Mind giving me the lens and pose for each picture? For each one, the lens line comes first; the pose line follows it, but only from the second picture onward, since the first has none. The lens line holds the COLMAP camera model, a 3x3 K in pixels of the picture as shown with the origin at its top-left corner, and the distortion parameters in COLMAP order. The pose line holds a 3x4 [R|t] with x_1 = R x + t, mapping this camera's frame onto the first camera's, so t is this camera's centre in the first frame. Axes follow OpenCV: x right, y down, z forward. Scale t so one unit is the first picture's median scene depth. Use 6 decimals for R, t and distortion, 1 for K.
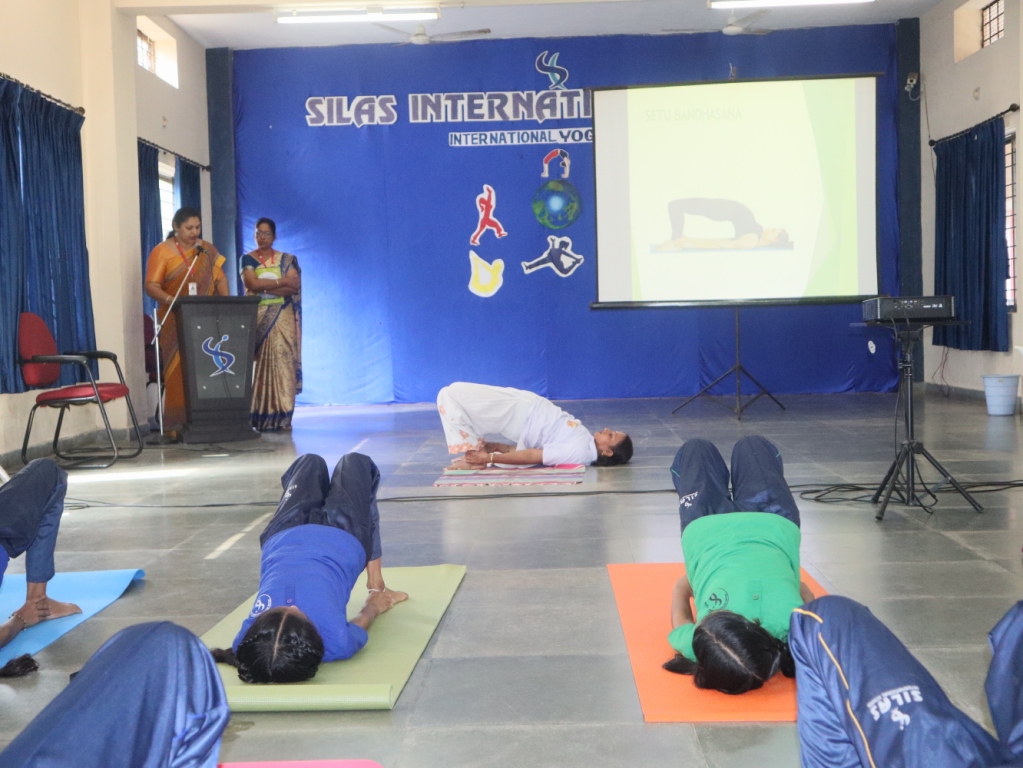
lens RADIAL K [[1372.8, 0, 511.5], [0, 1372.8, 384.0], [0, 0, 1]] dist [0.001313, 0.118500]
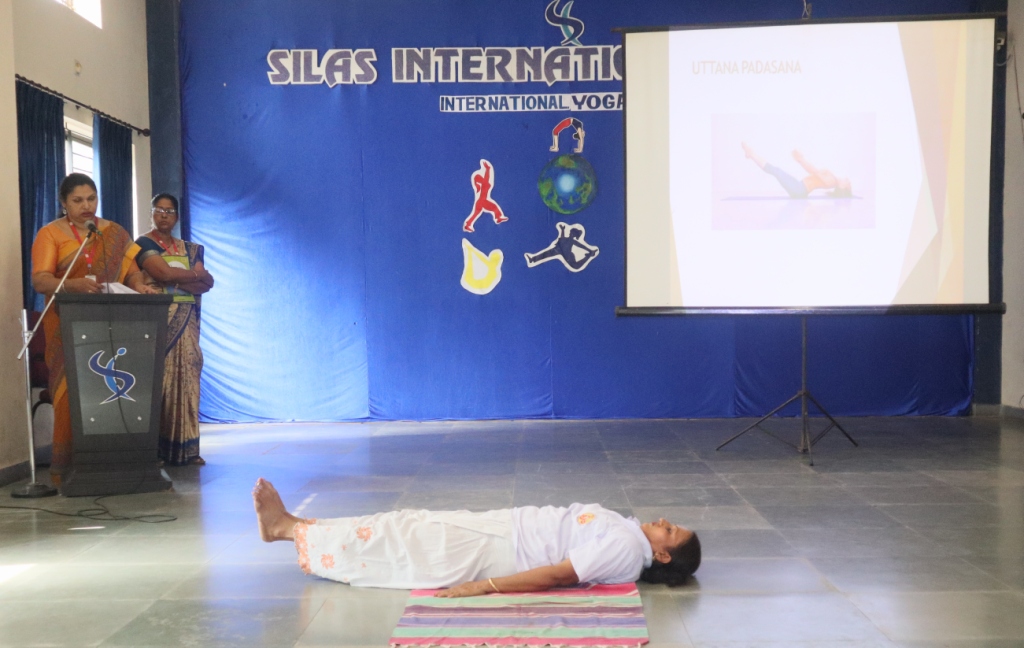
lens RADIAL K [[1213.0, 0, 524.5], [0, 1213.0, 394.3], [0, 0, 1]] dist [-0.021311, 0.063475]
pose [[0.999709, 0.014712, 0.019136, -0.005540], [-0.015238, 0.999502, 0.027628, -0.023448], [-0.018720, -0.027911, 0.999435, 0.261383]]
